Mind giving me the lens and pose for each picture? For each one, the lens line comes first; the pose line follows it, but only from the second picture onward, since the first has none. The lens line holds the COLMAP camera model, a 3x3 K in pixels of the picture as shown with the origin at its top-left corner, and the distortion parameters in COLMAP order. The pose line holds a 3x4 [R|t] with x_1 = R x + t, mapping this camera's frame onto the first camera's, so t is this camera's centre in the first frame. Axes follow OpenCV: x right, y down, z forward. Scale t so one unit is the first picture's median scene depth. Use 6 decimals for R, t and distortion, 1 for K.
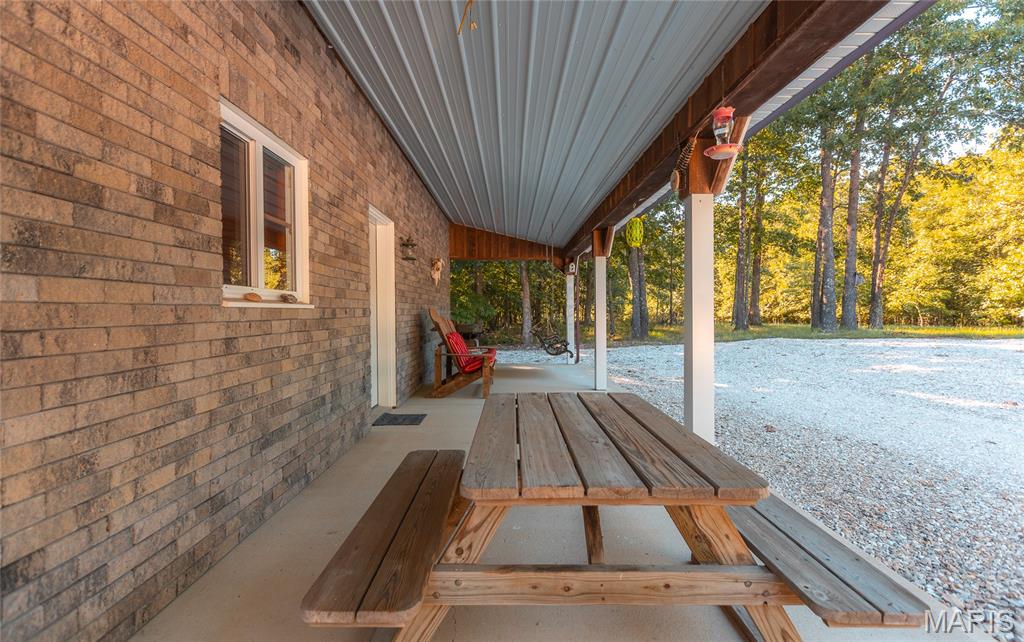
lens RADIAL K [[473.7, 0, 512.0], [0, 473.7, 321.0], [0, 0, 1]] dist [-0.000186, 0.000017]
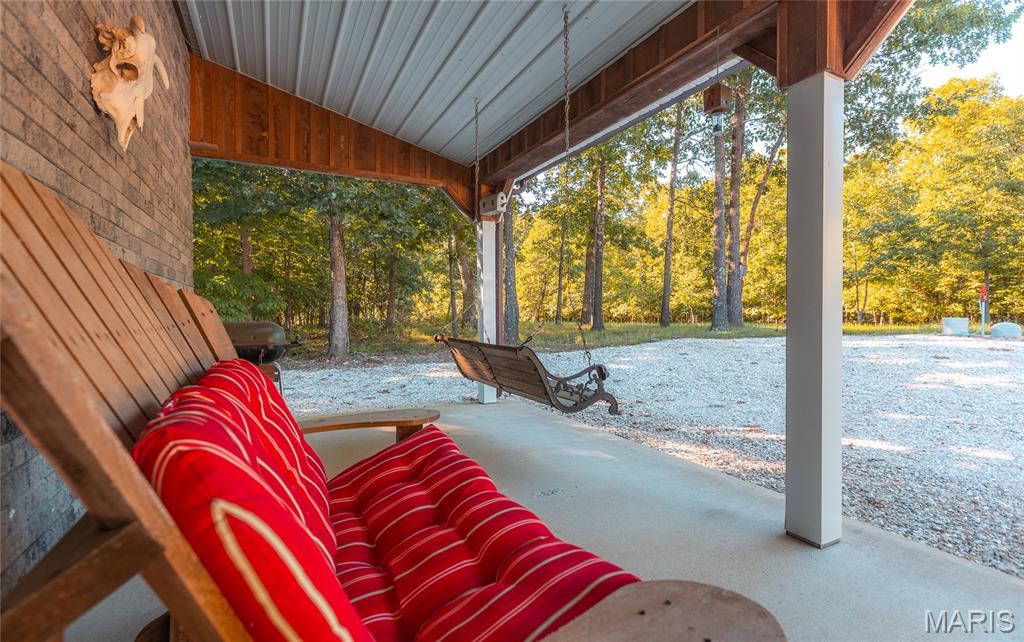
lens RADIAL K [[473.7, 0, 512.0], [0, 473.7, 321.0], [0, 0, 1]] dist [-0.000186, 0.000017]
pose [[0.894191, -0.005697, 0.447649, -0.073320], [0.006538, 0.999979, -0.000334, 0.006230], [-0.447637, 0.003225, 0.894209, 0.548467]]
